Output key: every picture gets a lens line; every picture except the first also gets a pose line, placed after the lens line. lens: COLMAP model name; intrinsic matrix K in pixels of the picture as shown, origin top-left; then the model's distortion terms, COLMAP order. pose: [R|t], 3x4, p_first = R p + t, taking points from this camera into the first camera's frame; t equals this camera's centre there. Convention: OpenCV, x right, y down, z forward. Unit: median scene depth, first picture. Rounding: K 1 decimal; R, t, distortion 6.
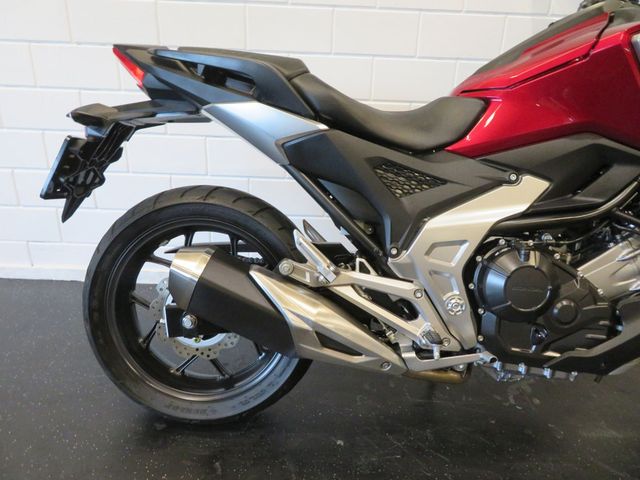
lens RADIAL K [[455.5, 0, 320.0], [0, 455.5, 240.0], [0, 0, 1]] dist [-0.004482, -0.003091]
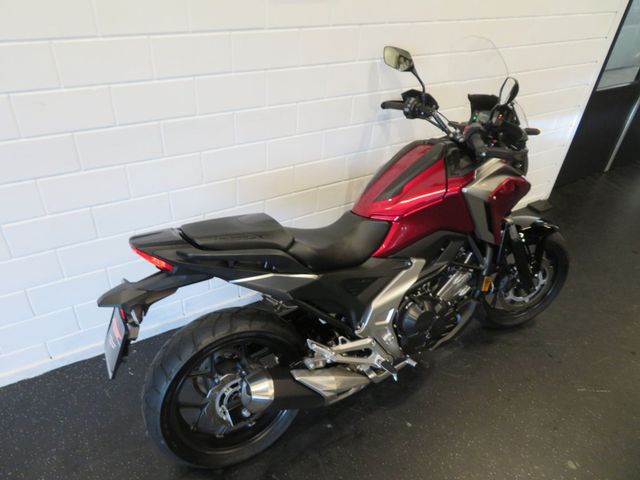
lens RADIAL K [[455.5, 0, 320.0], [0, 455.5, 240.0], [0, 0, 1]] dist [-0.004482, -0.003091]
pose [[0.862994, -0.274840, 0.423915, -0.573518], [0.158535, 0.944019, 0.289302, -0.772088], [-0.479696, -0.182461, 0.858254, -0.308598]]
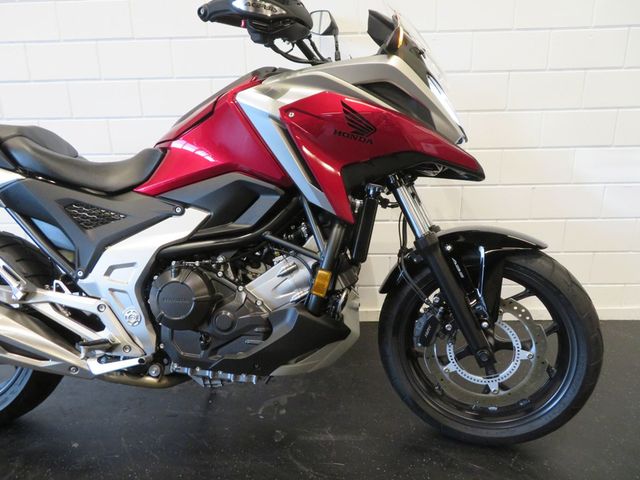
lens RADIAL K [[459.5, 0, 354.4], [0, 459.5, 242.7], [0, 0, 1]] dist [-0.007518, -0.003711]
pose [[0.998085, -0.036119, -0.050214, 0.947188], [0.030305, 0.993238, -0.112075, 0.100627], [0.053923, 0.110339, 0.992430, -0.189037]]
